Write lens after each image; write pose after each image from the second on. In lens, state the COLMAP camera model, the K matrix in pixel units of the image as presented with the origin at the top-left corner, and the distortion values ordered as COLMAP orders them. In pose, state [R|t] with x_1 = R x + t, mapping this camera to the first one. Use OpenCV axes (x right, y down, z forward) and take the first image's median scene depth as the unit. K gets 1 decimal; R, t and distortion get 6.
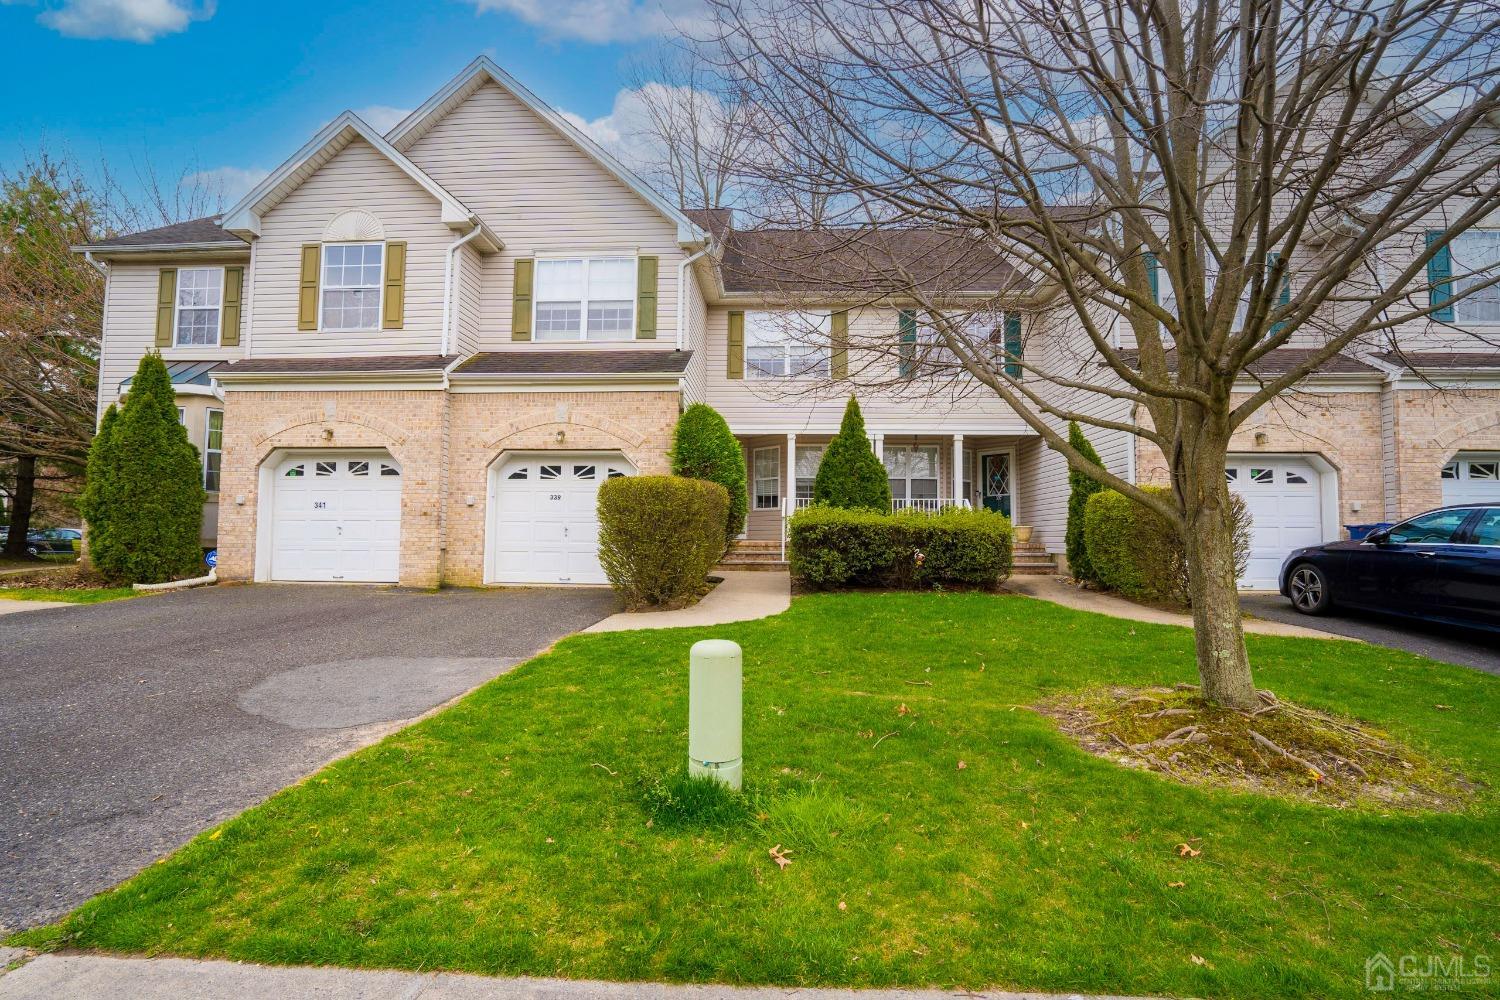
lens RADIAL K [[687.3, 0, 758.1], [0, 687.3, 506.0], [0, 0, 1]] dist [-0.053333, 0.017042]
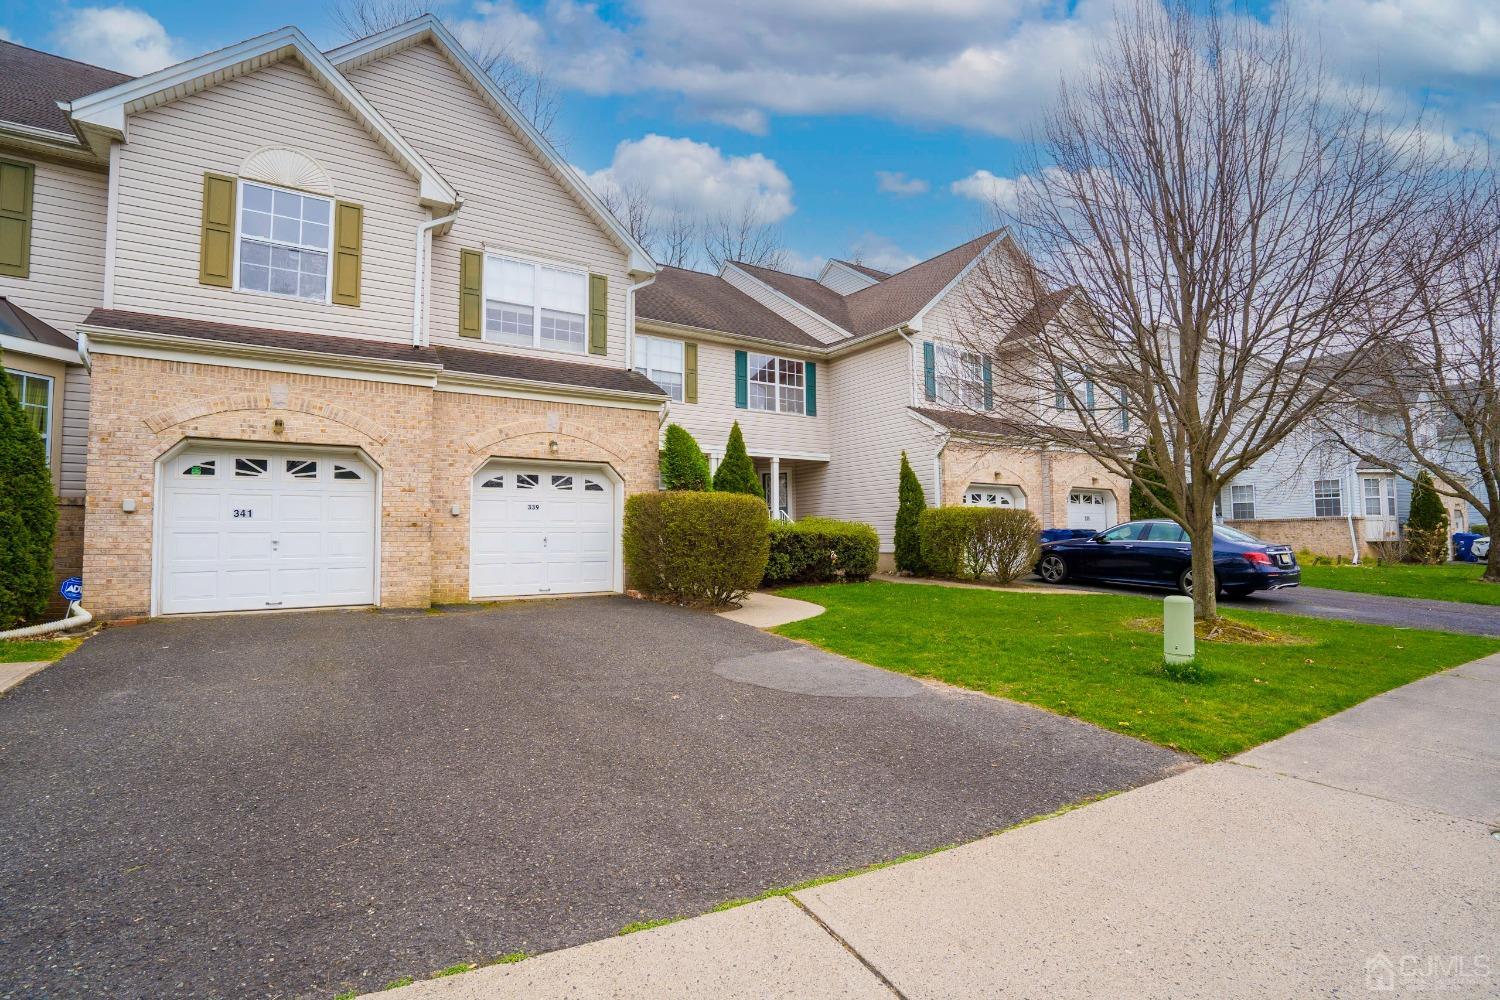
lens RADIAL K [[687.3, 0, 745.9], [0, 687.3, 505.8], [0, 0, 1]] dist [-0.053333, 0.017042]
pose [[0.818070, 0.013254, 0.574967, -0.610283], [-0.011858, 0.999911, -0.006179, -0.012110], [-0.574997, -0.001763, 0.818154, 0.022915]]
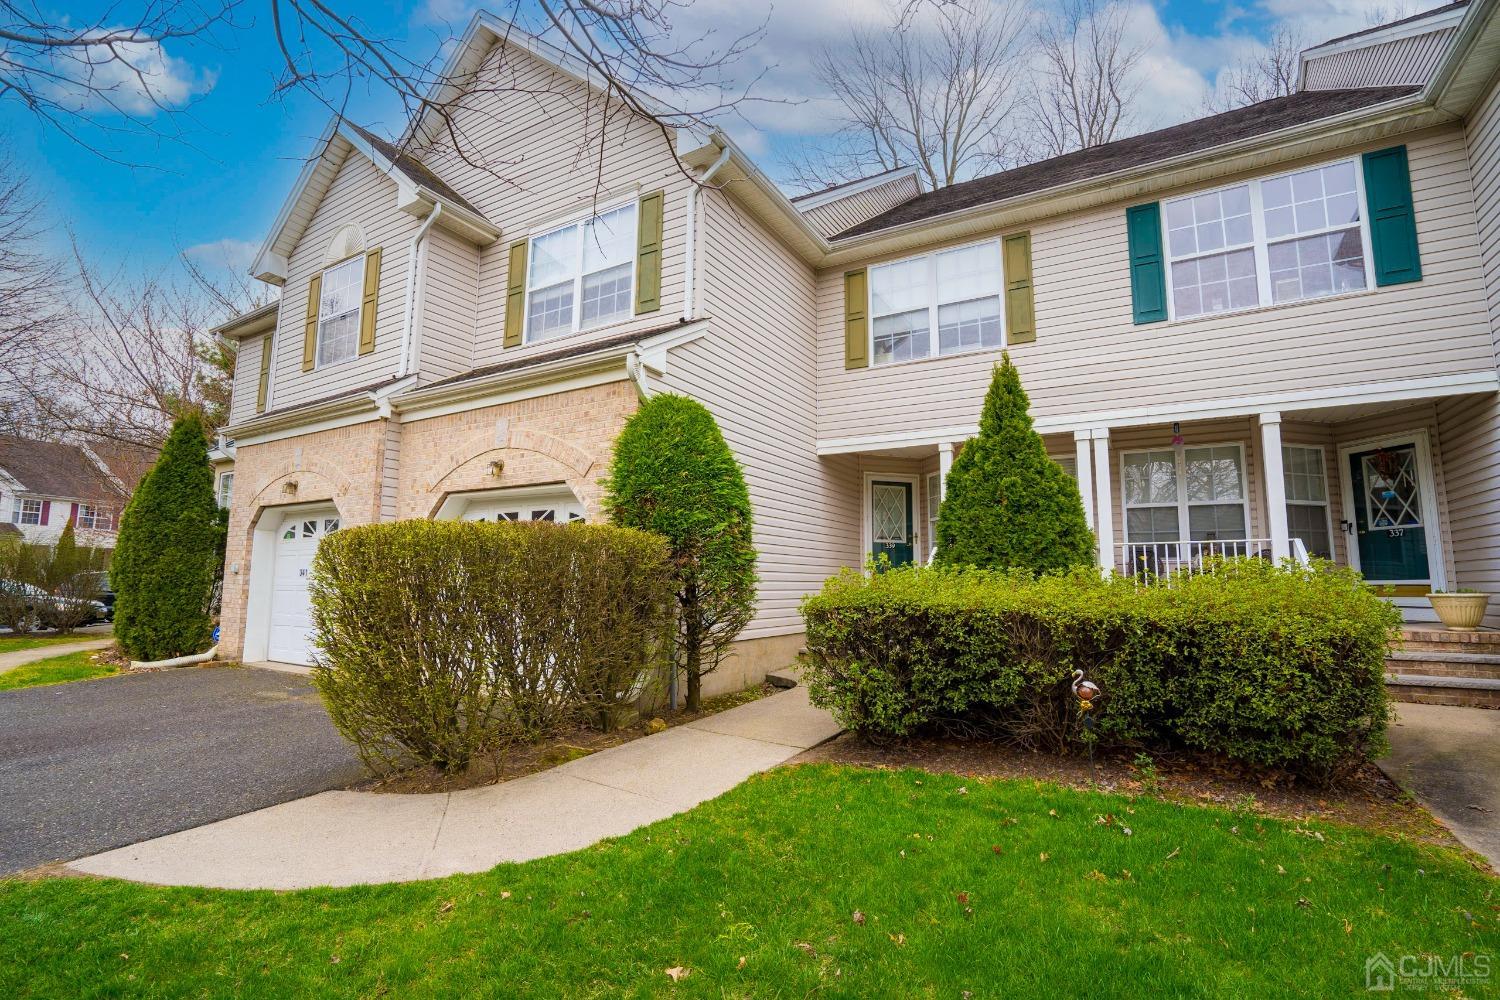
lens RADIAL K [[687.3, 0, 751.5], [0, 687.3, 506.5], [0, 0, 1]] dist [-0.053333, 0.017042]
pose [[0.885690, -0.054284, -0.461093, 0.233338], [0.022650, 0.997011, -0.073868, -0.008676], [0.463725, 0.054980, 0.884272, 0.504772]]
